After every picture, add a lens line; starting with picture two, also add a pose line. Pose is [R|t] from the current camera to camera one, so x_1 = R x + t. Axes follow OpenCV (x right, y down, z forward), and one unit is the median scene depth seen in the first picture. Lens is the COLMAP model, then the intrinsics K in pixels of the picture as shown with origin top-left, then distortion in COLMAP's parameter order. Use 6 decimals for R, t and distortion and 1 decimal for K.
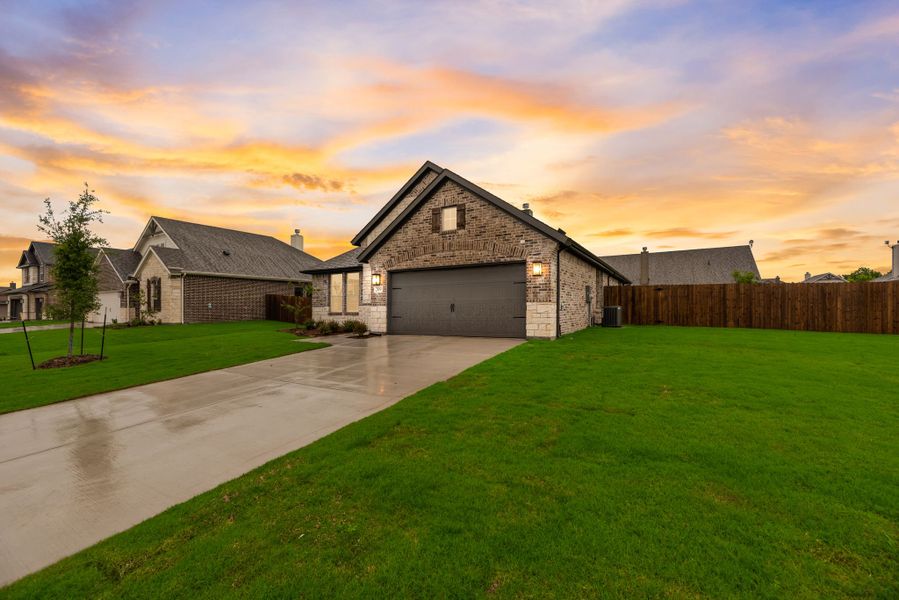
lens RADIAL K [[364.3, 0, 450.5], [0, 364.3, 305.6], [0, 0, 1]] dist [0.000223, -0.000079]
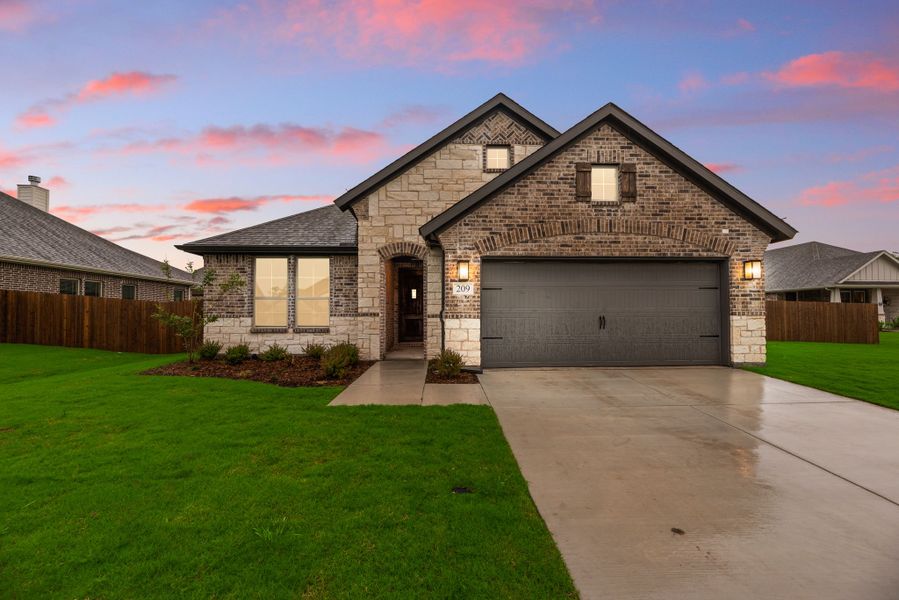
lens RADIAL K [[364.3, 0, 450.5], [0, 364.3, 305.6], [0, 0, 1]] dist [0.000223, -0.000079]
pose [[0.839459, 0.013399, 0.543258, -0.550482], [-0.006976, 0.999879, -0.013882, -0.012273], [-0.543378, 0.007864, 0.839451, 0.584421]]
